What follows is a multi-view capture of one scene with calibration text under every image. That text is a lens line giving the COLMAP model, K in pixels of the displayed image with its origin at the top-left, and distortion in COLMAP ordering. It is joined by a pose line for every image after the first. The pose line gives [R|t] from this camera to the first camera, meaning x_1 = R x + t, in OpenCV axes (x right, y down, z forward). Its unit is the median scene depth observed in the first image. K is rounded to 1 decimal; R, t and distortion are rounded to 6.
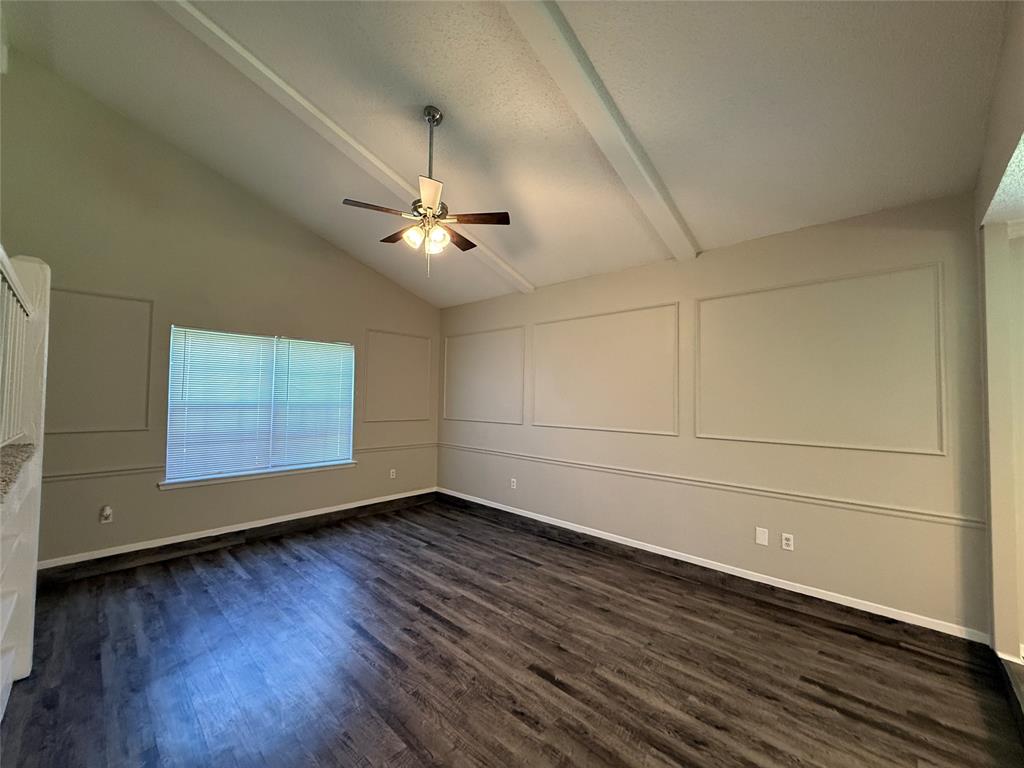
lens RADIAL K [[407.8, 0, 508.7], [0, 407.8, 386.1], [0, 0, 1]] dist [-0.000891, 0.000934]
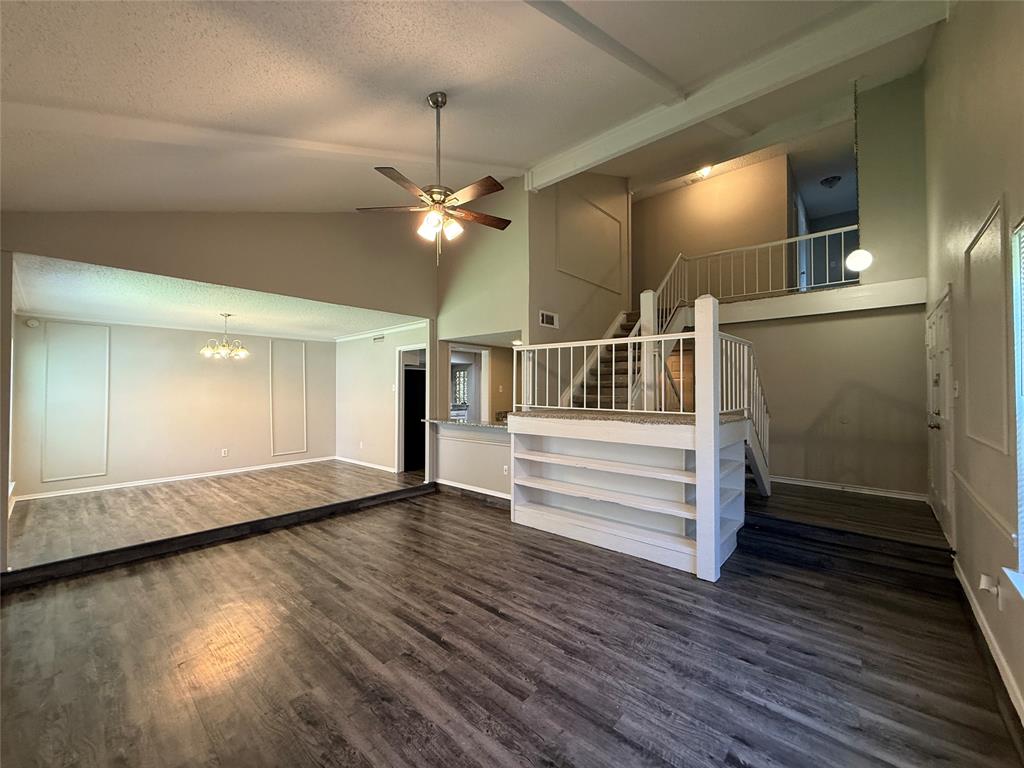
lens RADIAL K [[407.8, 0, 508.0], [0, 407.8, 384.8], [0, 0, 1]] dist [-0.000891, 0.000934]
pose [[-0.999600, -0.010580, -0.026210, -0.271856], [-0.009327, 0.998829, -0.047473, 0.054066], [0.026681, -0.047209, -0.998529, 1.546473]]
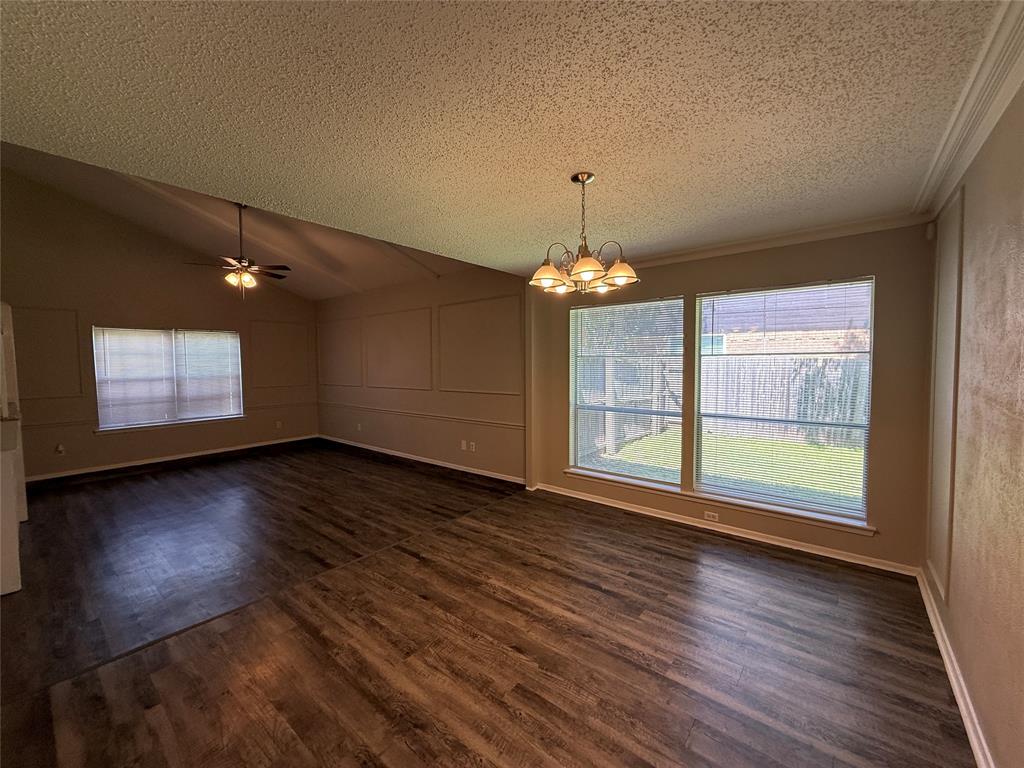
lens RADIAL K [[407.8, 0, 508.3], [0, 407.8, 386.4], [0, 0, 1]] dist [-0.000891, 0.000934]
pose [[0.997265, -0.027937, 0.068428, 0.620548], [0.022018, 0.996071, 0.085774, -0.026880], [-0.070556, -0.084032, 0.993962, -0.649448]]
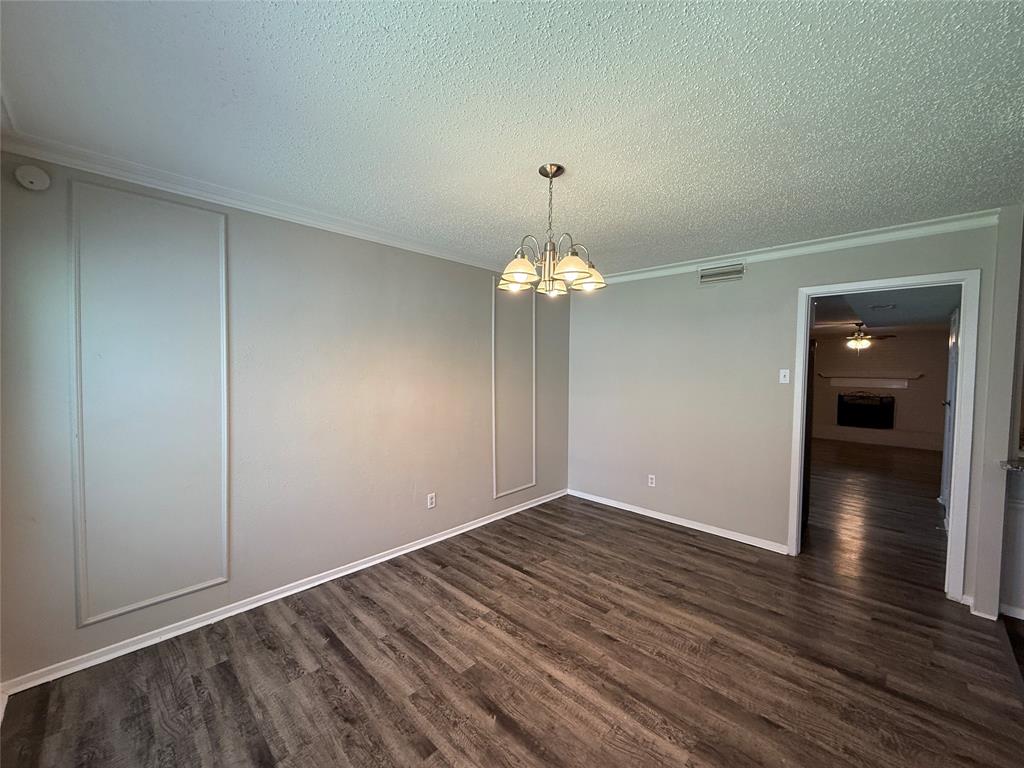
lens RADIAL K [[407.8, 0, 512.7], [0, 407.8, 386.9], [0, 0, 1]] dist [-0.000891, 0.000934]
pose [[-0.999572, -0.028489, 0.006582, 0.824286], [-0.028389, 0.999489, 0.014722, 0.011784], [-0.006998, 0.014529, -0.999870, 0.540237]]
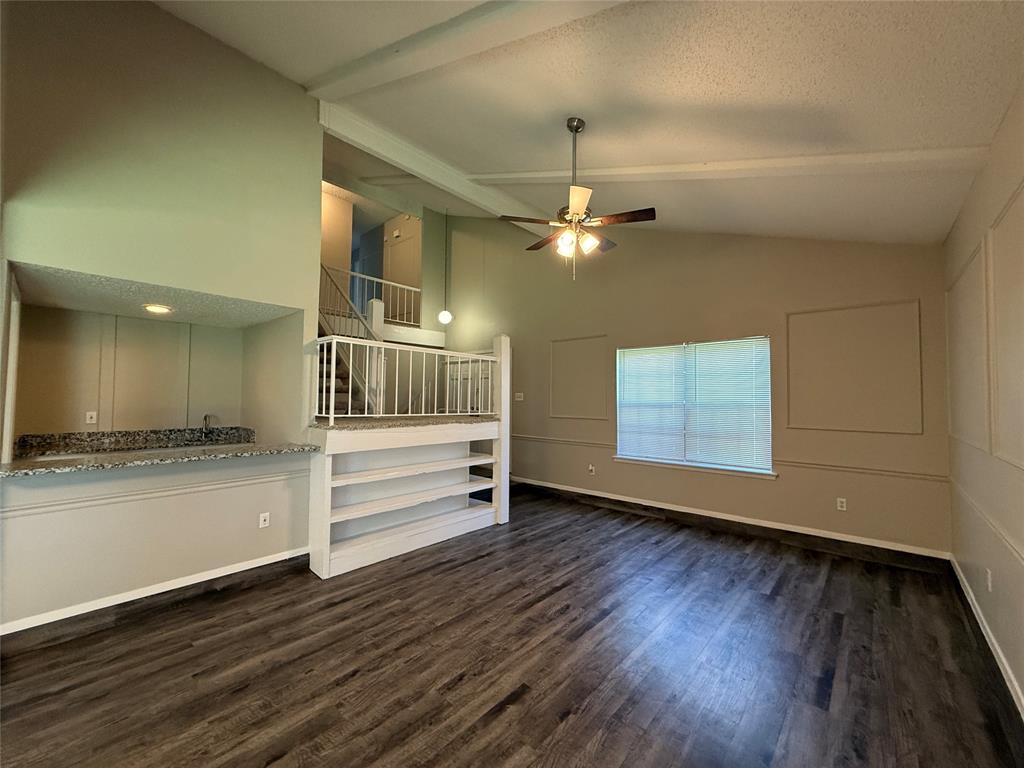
lens RADIAL K [[407.8, 0, 514.9], [0, 407.8, 387.9], [0, 0, 1]] dist [-0.000891, 0.000934]
pose [[0.035098, -0.034102, -0.998802, 0.646480], [0.022850, 0.999184, -0.033312, 0.033027], [0.999123, -0.021653, 0.035849, 0.625828]]
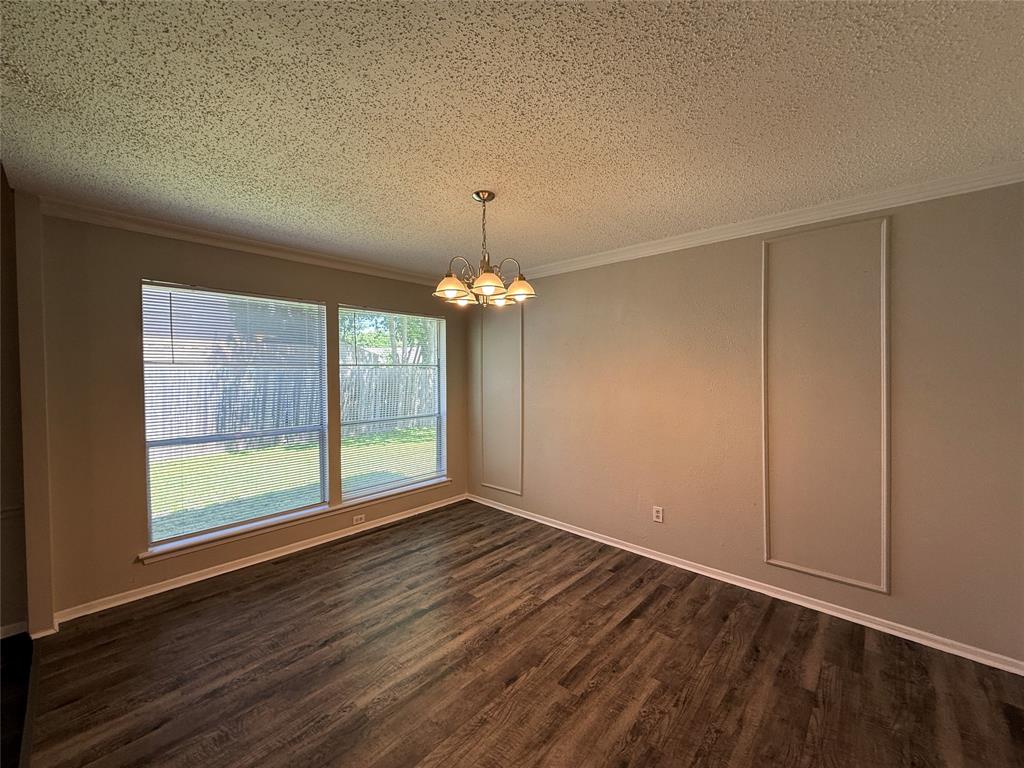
lens RADIAL K [[407.8, 0, 512.0], [0, 407.8, 384.6], [0, 0, 1]] dist [-0.000891, 0.000934]
pose [[-0.018998, -0.053020, 0.998413, 0.129739], [-0.029871, 0.998177, 0.052439, -0.025648], [-0.999373, -0.028827, -0.020547, -0.067800]]
